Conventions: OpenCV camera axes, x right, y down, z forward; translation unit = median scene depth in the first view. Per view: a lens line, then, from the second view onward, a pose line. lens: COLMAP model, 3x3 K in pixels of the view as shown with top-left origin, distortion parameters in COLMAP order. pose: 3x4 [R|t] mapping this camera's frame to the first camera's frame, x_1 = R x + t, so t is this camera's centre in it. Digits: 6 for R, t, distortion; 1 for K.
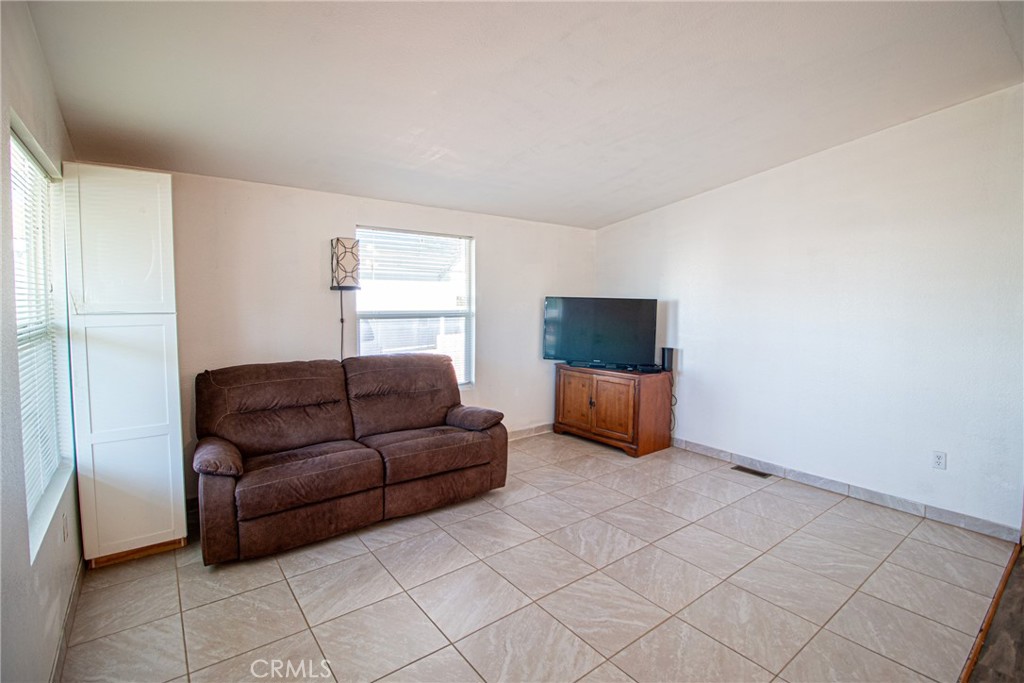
lens RADIAL K [[472.5, 0, 507.9], [0, 472.5, 325.5], [0, 0, 1]] dist [0.001089, -0.014123]
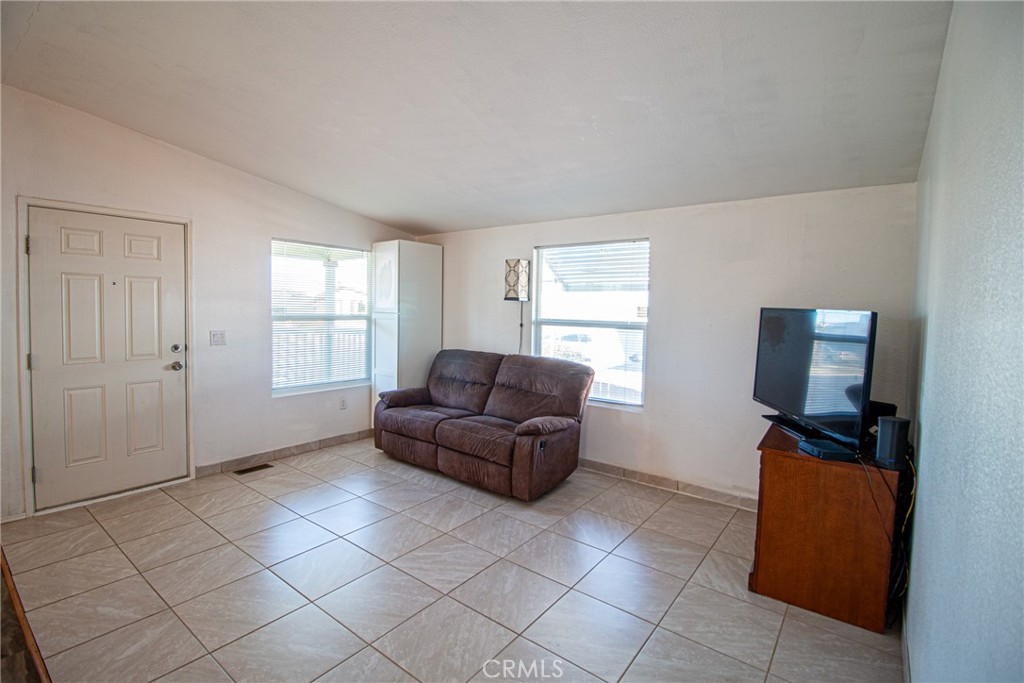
lens RADIAL K [[472.5, 0, 507.9], [0, 472.5, 325.5], [0, 0, 1]] dist [0.001089, -0.014123]
pose [[0.258541, 0.035452, -0.965350, 0.970717], [-0.072081, 0.997248, 0.017319, -0.032607], [0.963307, 0.065106, 0.260385, 0.739942]]
